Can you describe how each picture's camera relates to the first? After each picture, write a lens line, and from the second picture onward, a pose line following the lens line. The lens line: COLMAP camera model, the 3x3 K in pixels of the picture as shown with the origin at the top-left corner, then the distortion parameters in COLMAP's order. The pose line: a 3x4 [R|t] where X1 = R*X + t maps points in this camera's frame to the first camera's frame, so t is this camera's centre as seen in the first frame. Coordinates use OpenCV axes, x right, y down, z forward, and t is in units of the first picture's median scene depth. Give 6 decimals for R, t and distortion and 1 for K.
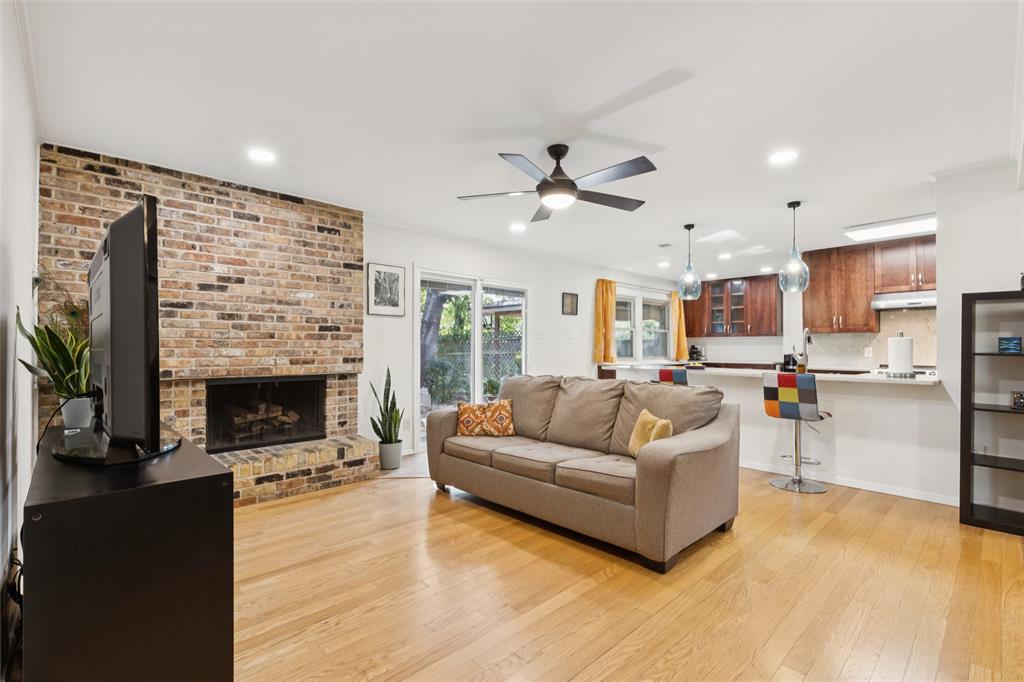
lens RADIAL K [[460.4, 0, 514.8], [0, 460.4, 341.1], [0, 0, 1]] dist [0.009418, -0.002049]
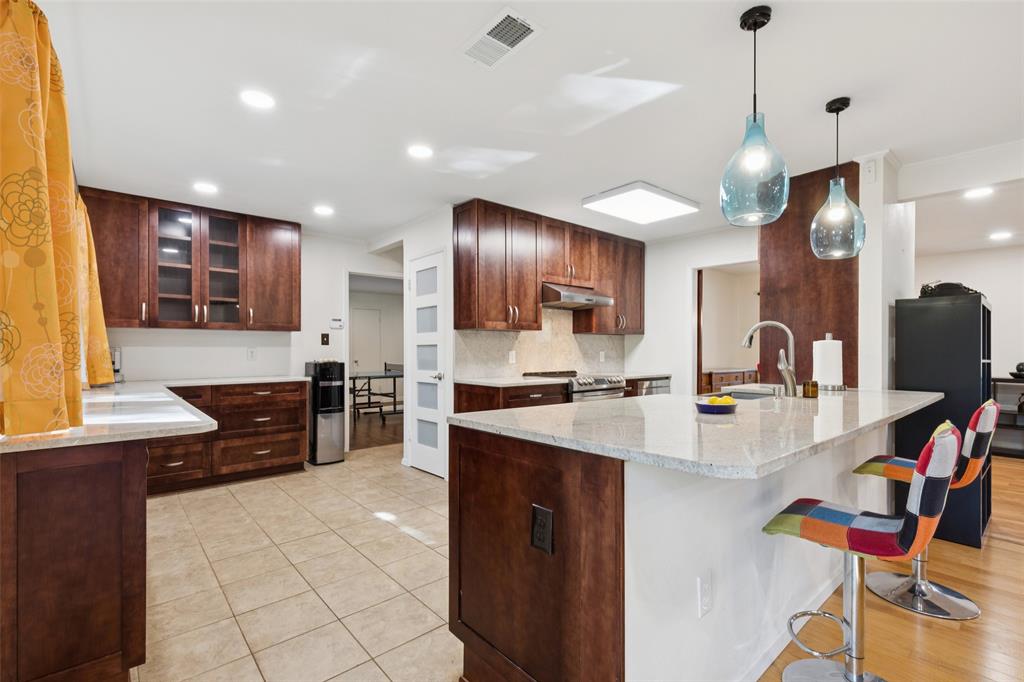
lens RADIAL K [[460.4, 0, 519.9], [0, 460.4, 345.9], [0, 0, 1]] dist [0.009418, -0.002049]
pose [[0.026162, 0.001565, 0.999656, 0.007196], [-0.010532, 0.999944, -0.001290, 0.008692], [-0.999602, -0.010495, 0.026177, 1.430458]]
